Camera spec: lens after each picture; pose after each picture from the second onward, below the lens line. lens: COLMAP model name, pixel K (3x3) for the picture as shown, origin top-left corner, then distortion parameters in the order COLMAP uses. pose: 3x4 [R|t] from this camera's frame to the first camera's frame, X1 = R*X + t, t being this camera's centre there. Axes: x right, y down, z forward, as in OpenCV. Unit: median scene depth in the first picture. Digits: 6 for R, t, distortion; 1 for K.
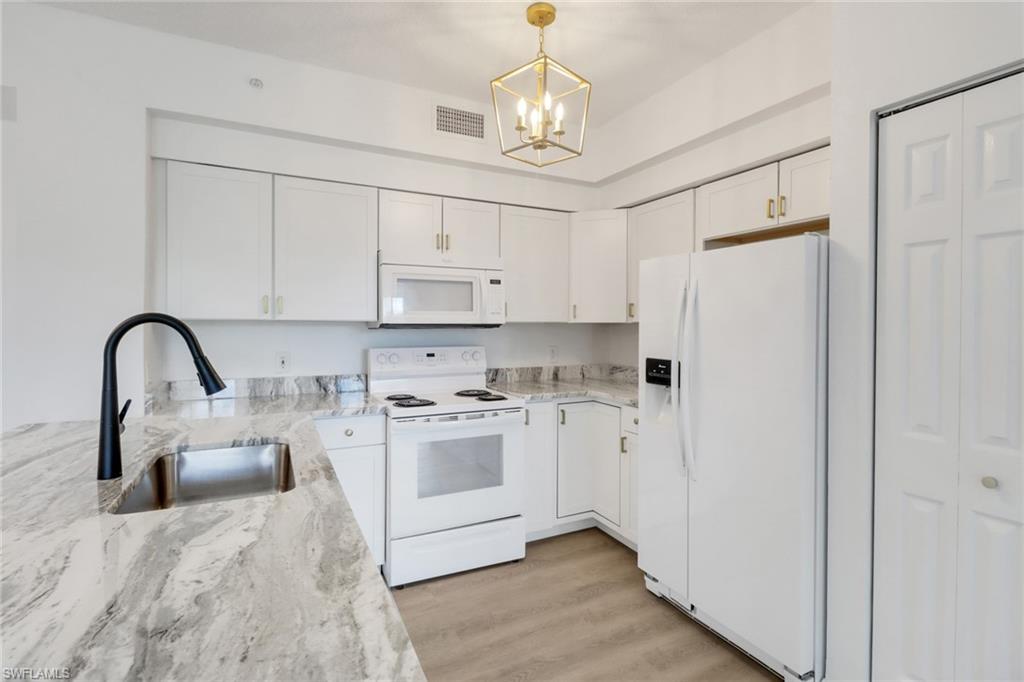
lens RADIAL K [[494.7, 0, 507.6], [0, 494.7, 330.2], [0, 0, 1]] dist [0.006462, -0.000655]
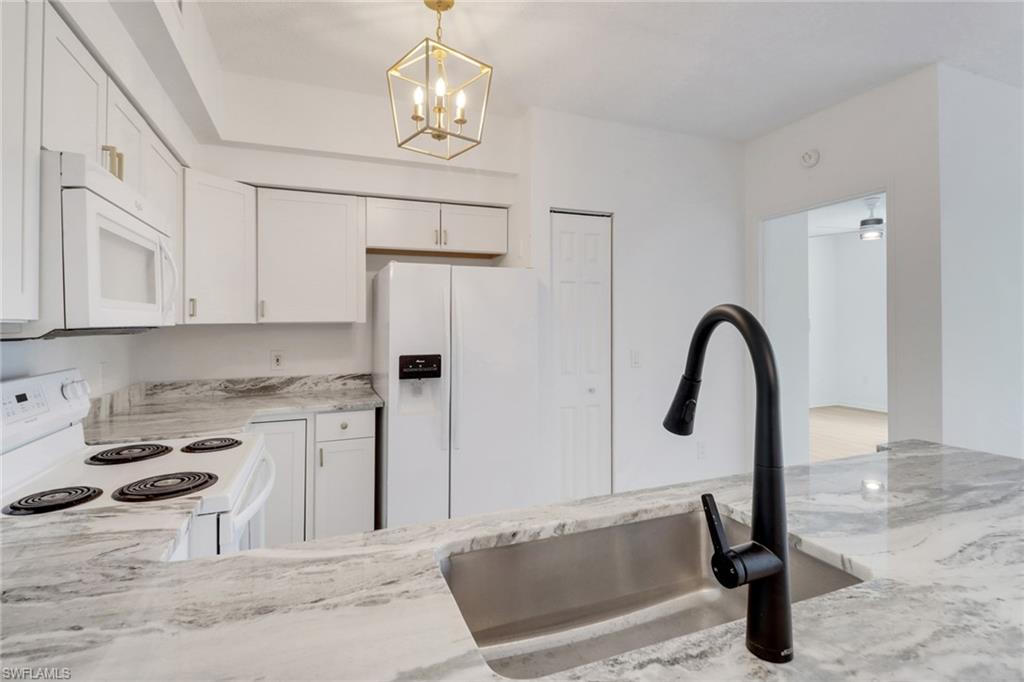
lens RADIAL K [[482.1, 0, 512.1], [0, 482.1, 320.6], [0, 0, 1]] dist [0.001407, -0.000468]
pose [[0.078372, 0.000023, 0.996924, -0.619694], [0.022929, 0.999735, -0.001826, -0.009665], [-0.996660, 0.023002, 0.078351, 0.583522]]
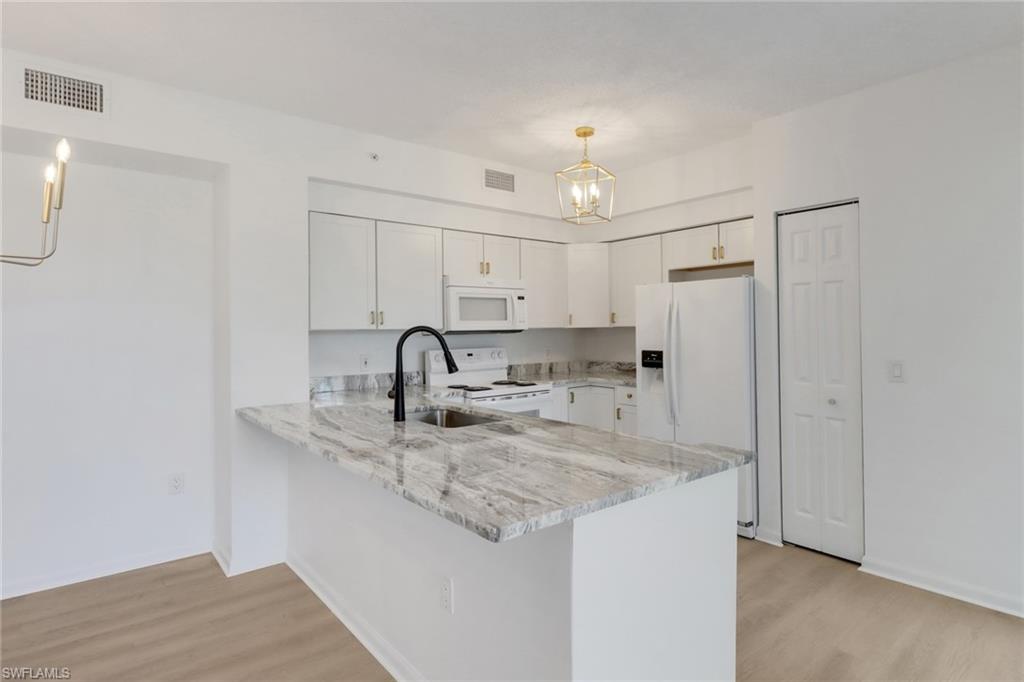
lens RADIAL K [[547.3, 0, 505.7], [0, 547.3, 328.8], [0, 0, 1]] dist [0.000648, -0.000061]
pose [[0.977990, -0.016615, 0.207989, -0.401975], [0.019756, 0.999720, -0.013033, 0.003275], [-0.207714, 0.016856, 0.978044, -0.463213]]
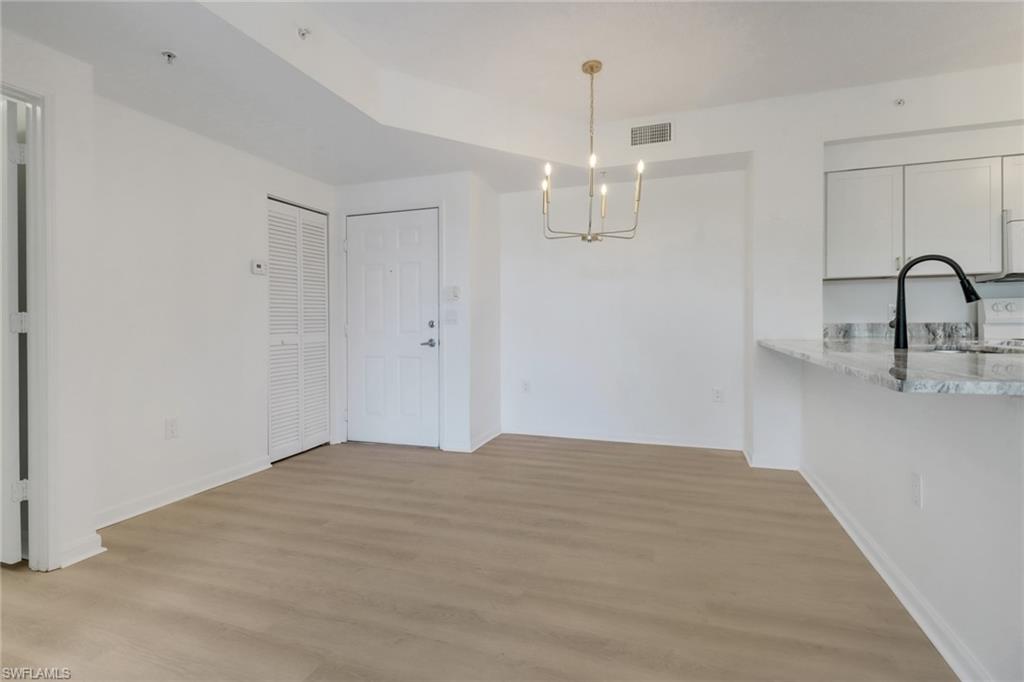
lens RADIAL K [[482.1, 0, 512.1], [0, 482.1, 320.6], [0, 0, 1]] dist [0.001407, -0.000468]
pose [[0.699167, -0.014983, -0.714801, -0.258750], [0.006812, 0.999875, -0.014295, 0.101646], [0.714926, 0.005125, 0.699181, -0.594809]]
